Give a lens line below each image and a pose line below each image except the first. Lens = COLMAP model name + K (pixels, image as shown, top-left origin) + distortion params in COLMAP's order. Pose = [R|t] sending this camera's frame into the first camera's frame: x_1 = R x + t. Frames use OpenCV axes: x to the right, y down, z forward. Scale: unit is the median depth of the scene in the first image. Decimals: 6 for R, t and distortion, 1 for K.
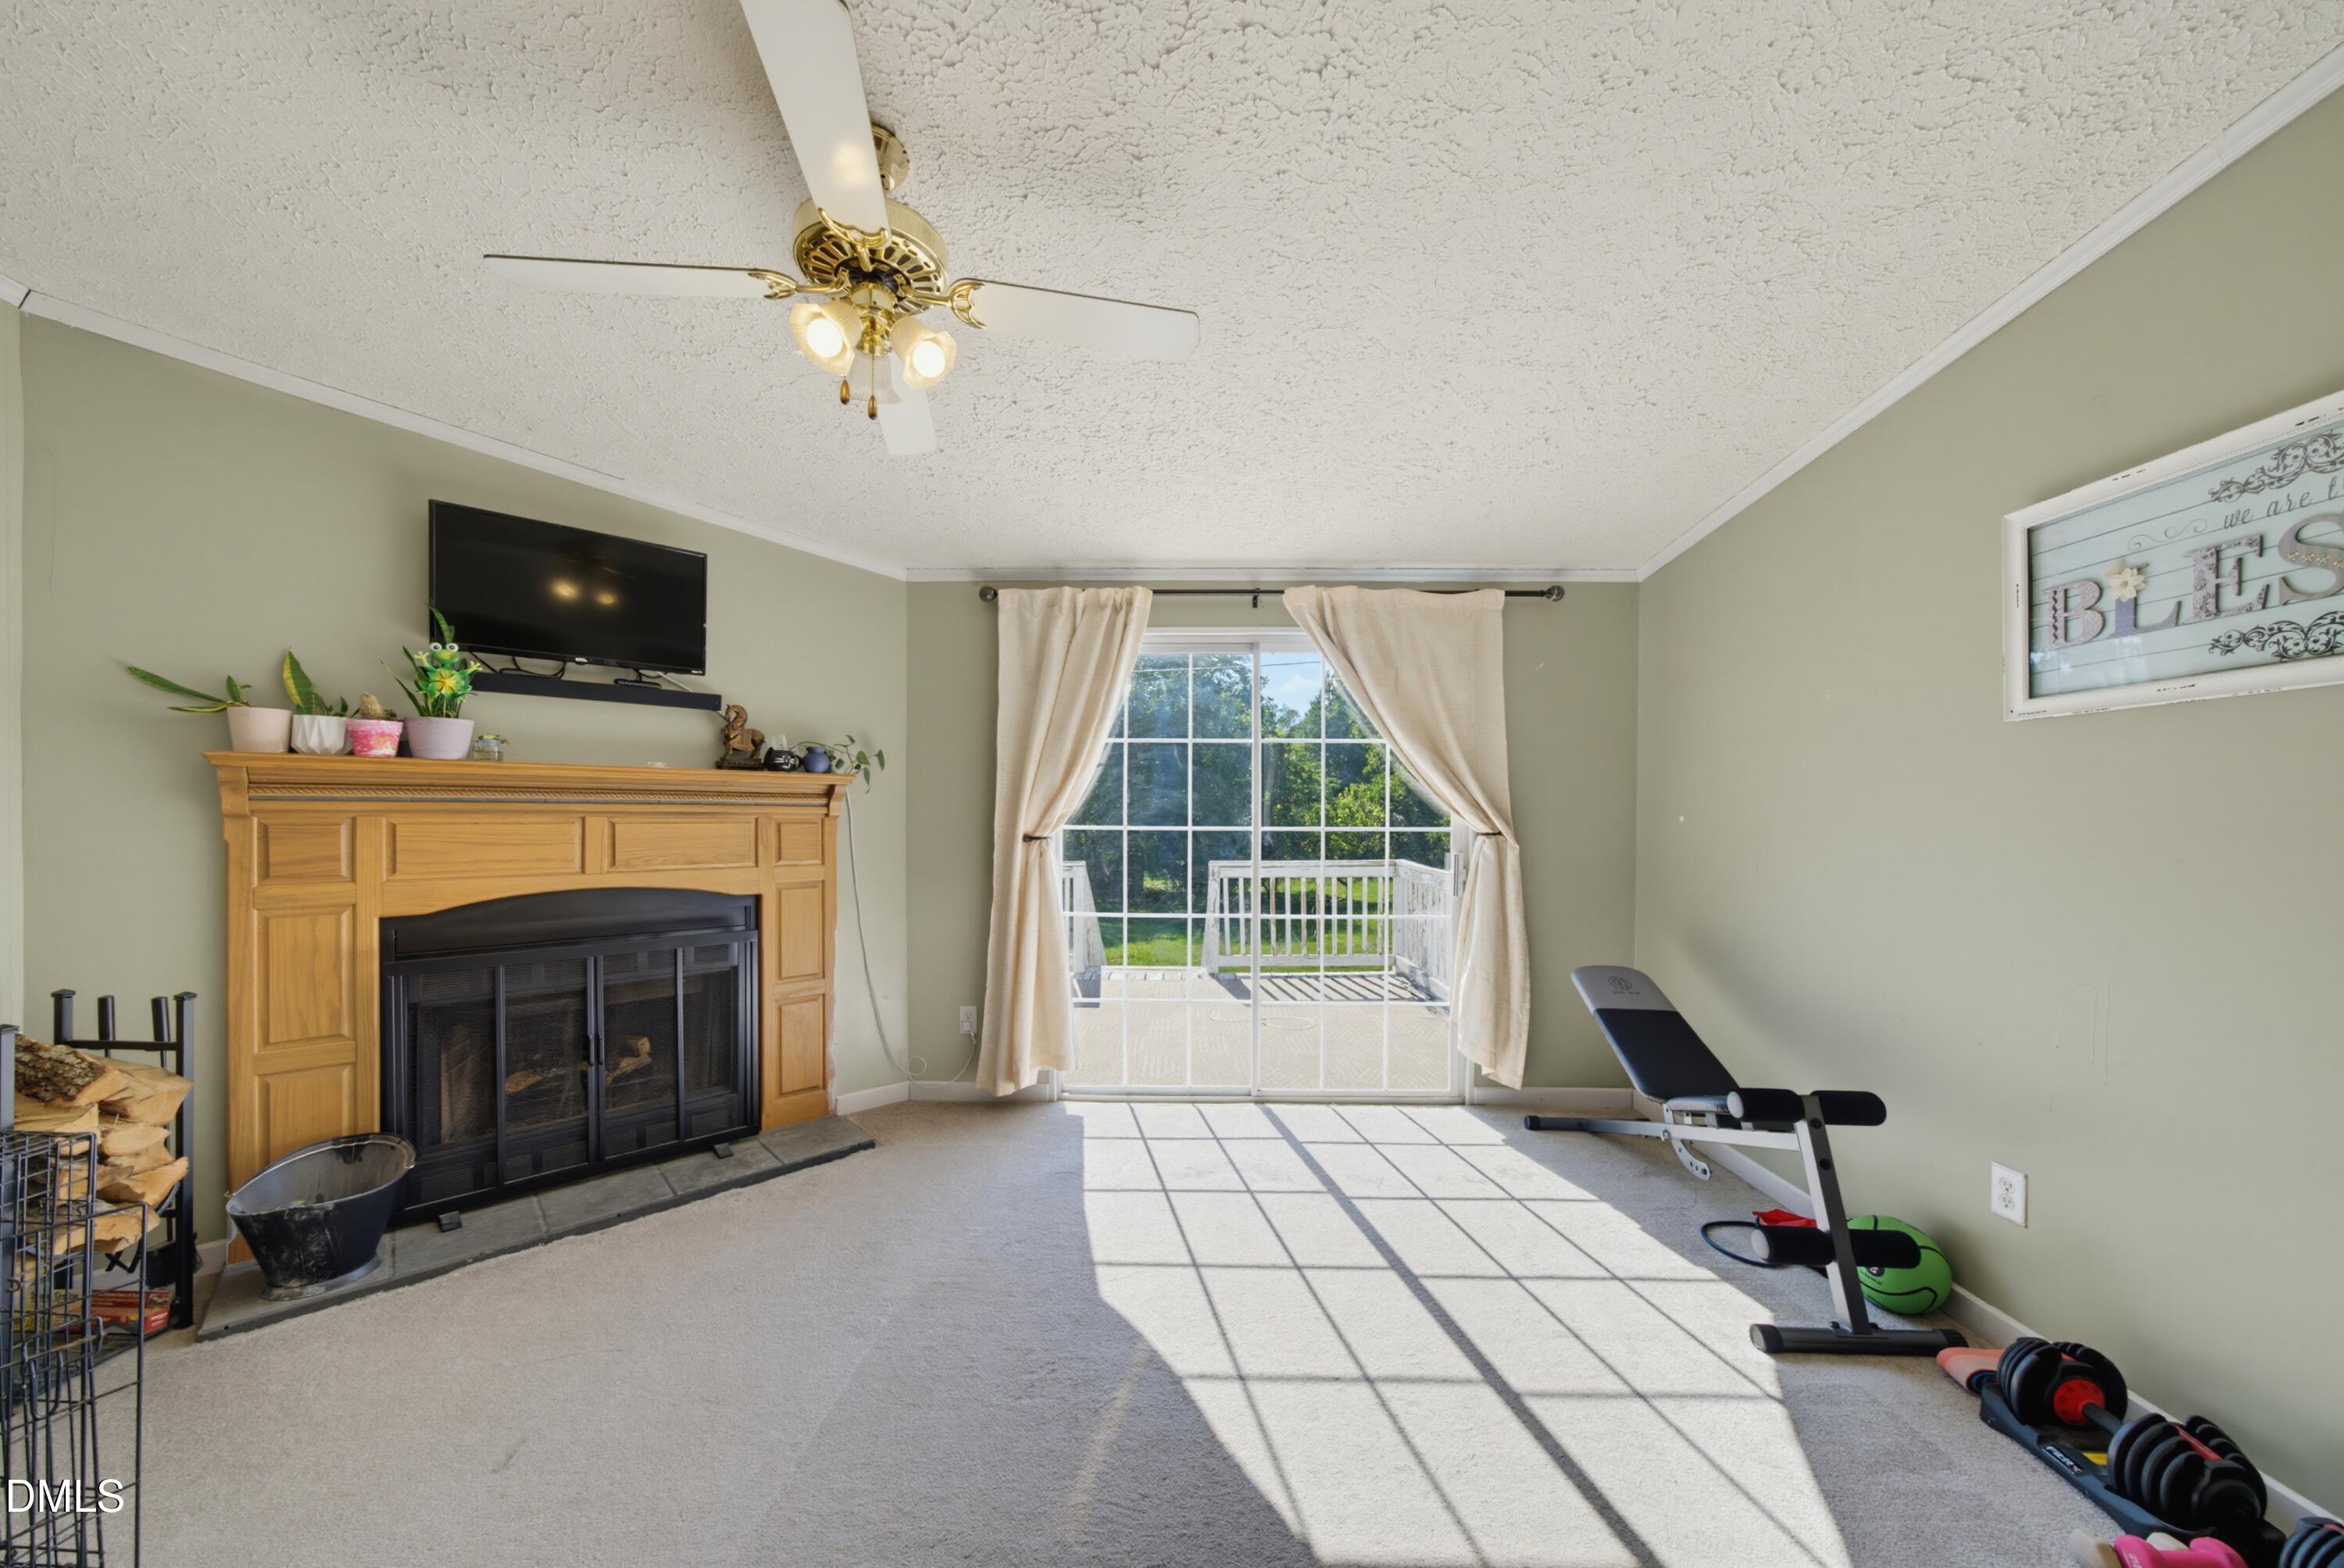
lens RADIAL K [[807.8, 0, 1166.9], [0, 807.8, 820.8], [0, 0, 1]] dist [0.000338, 0.000217]
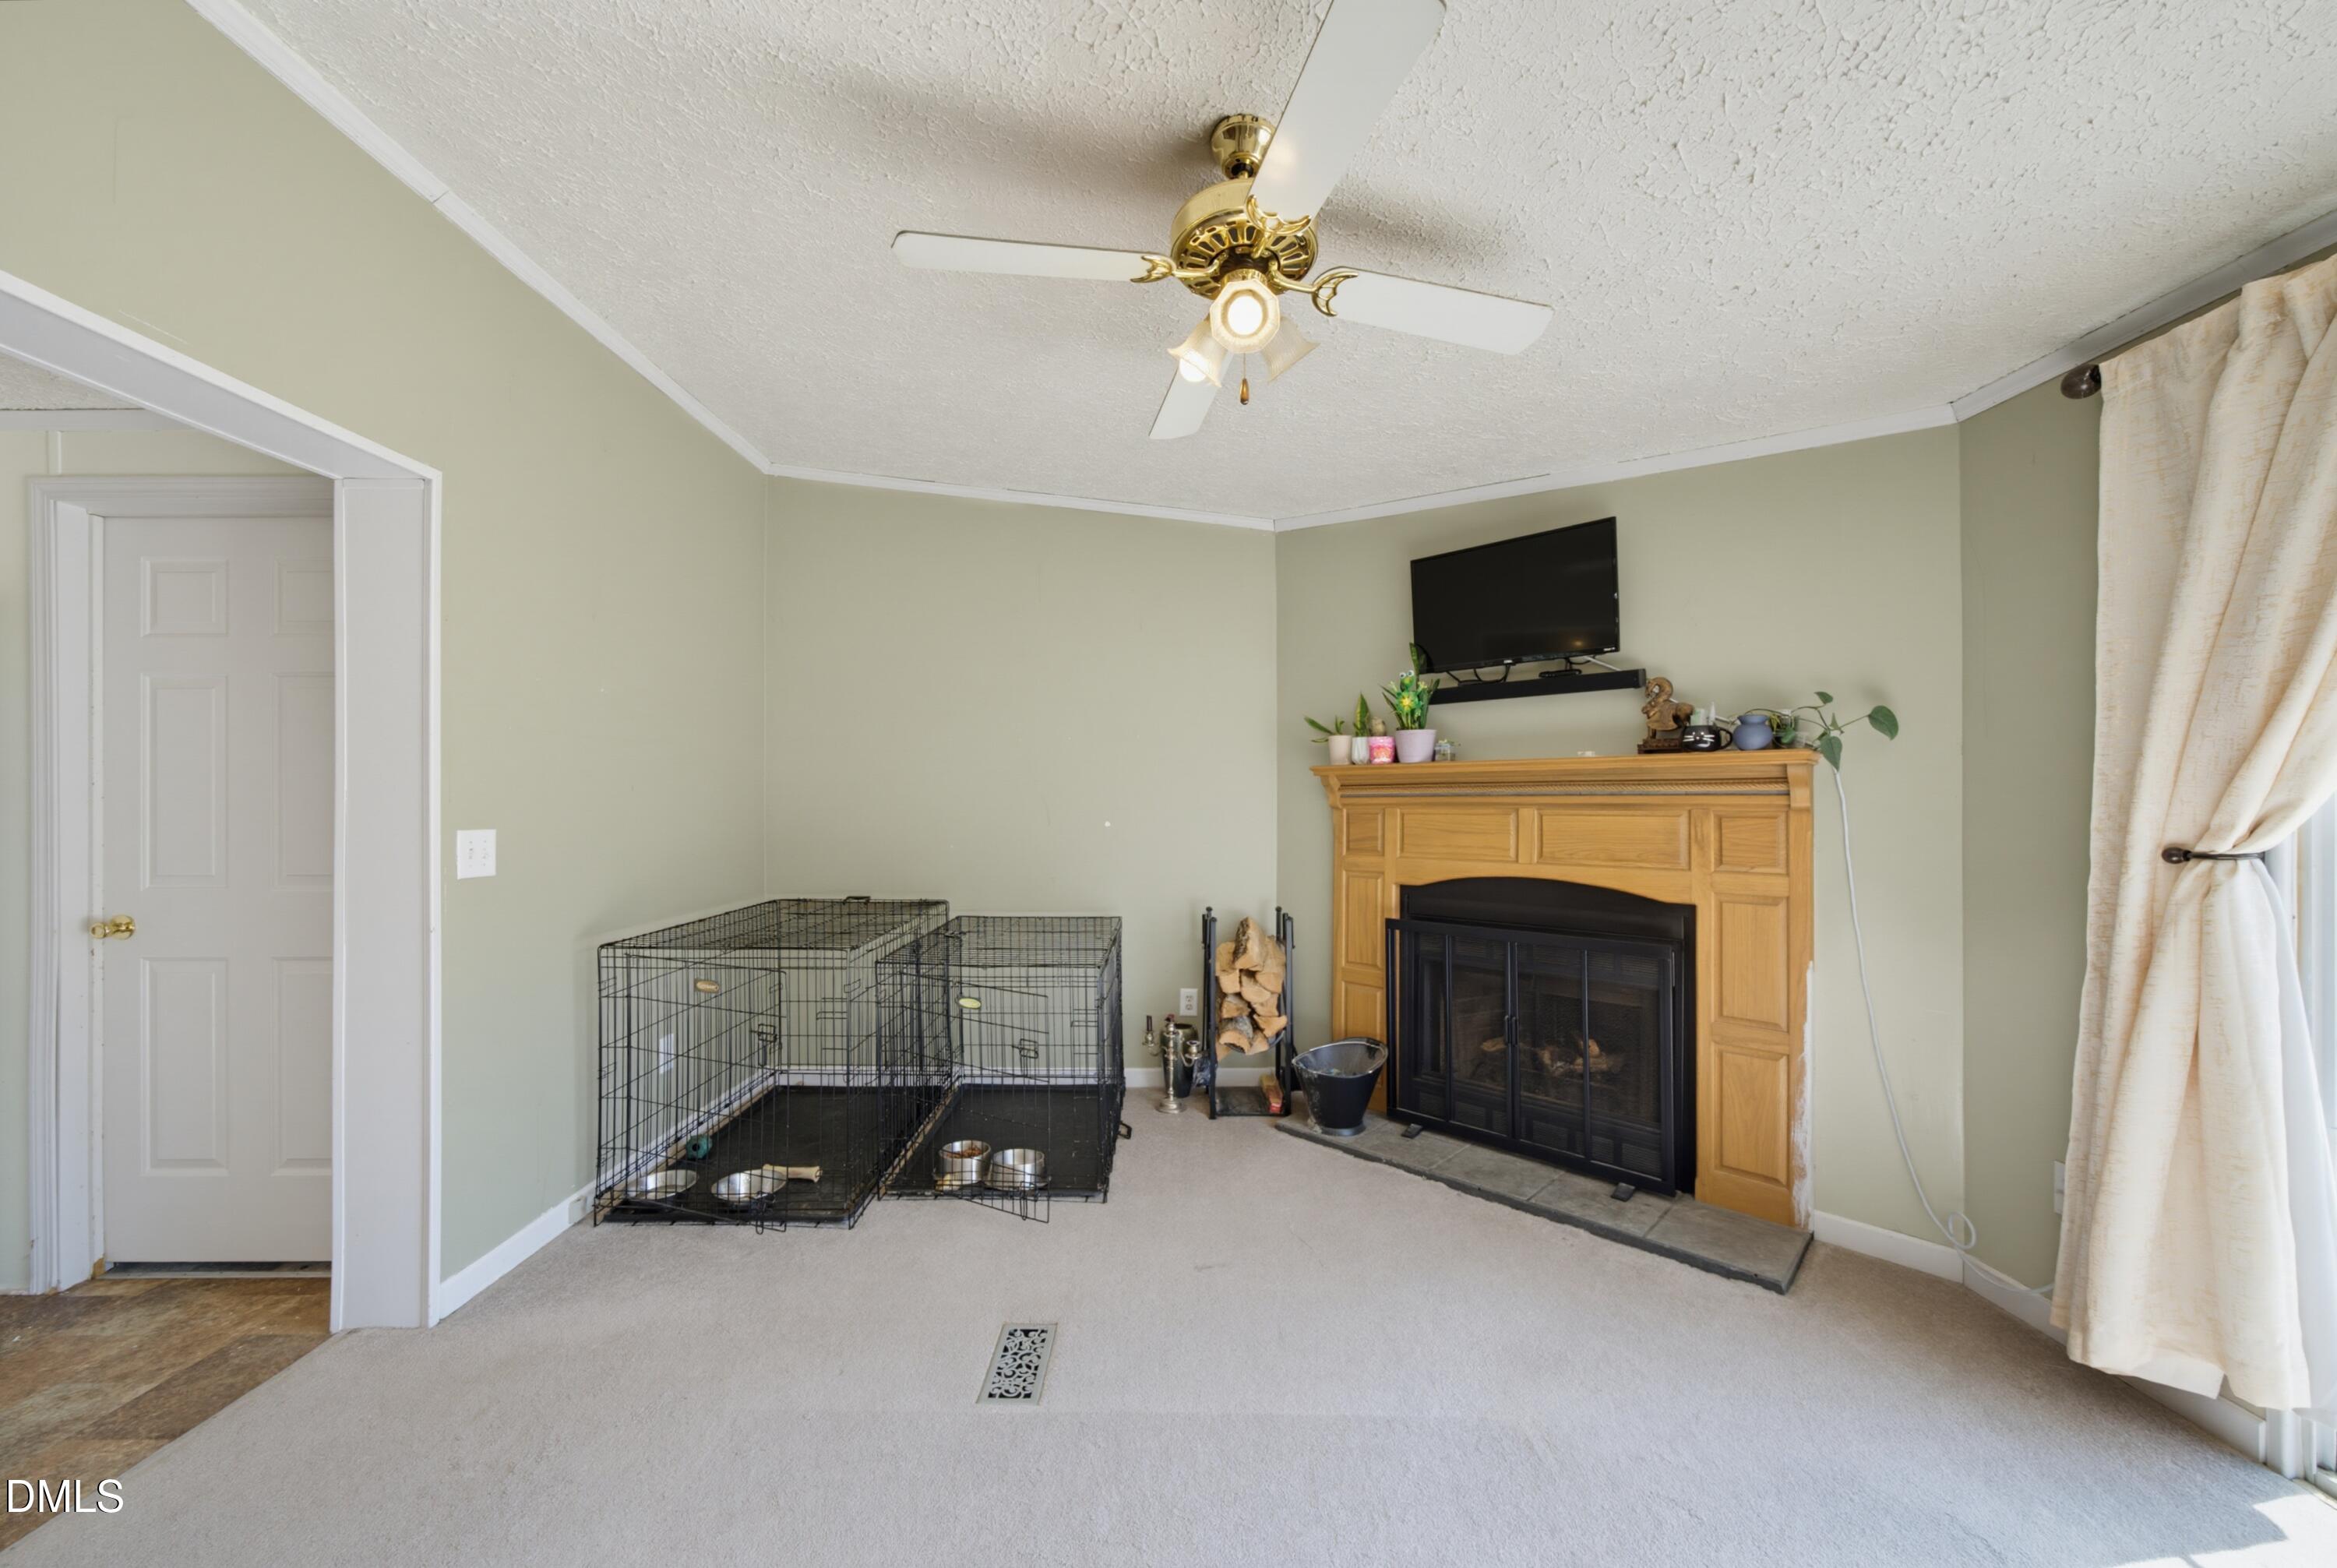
lens RADIAL K [[886.2, 0, 1168.2], [0, 886.2, 801.2], [0, 0, 1]] dist [0.001076, 0.000320]
pose [[0.024790, -0.003272, -0.999687, 0.423955], [-0.005998, 0.999976, -0.003421, -0.007920], [0.999675, 0.006081, 0.024769, 0.517274]]
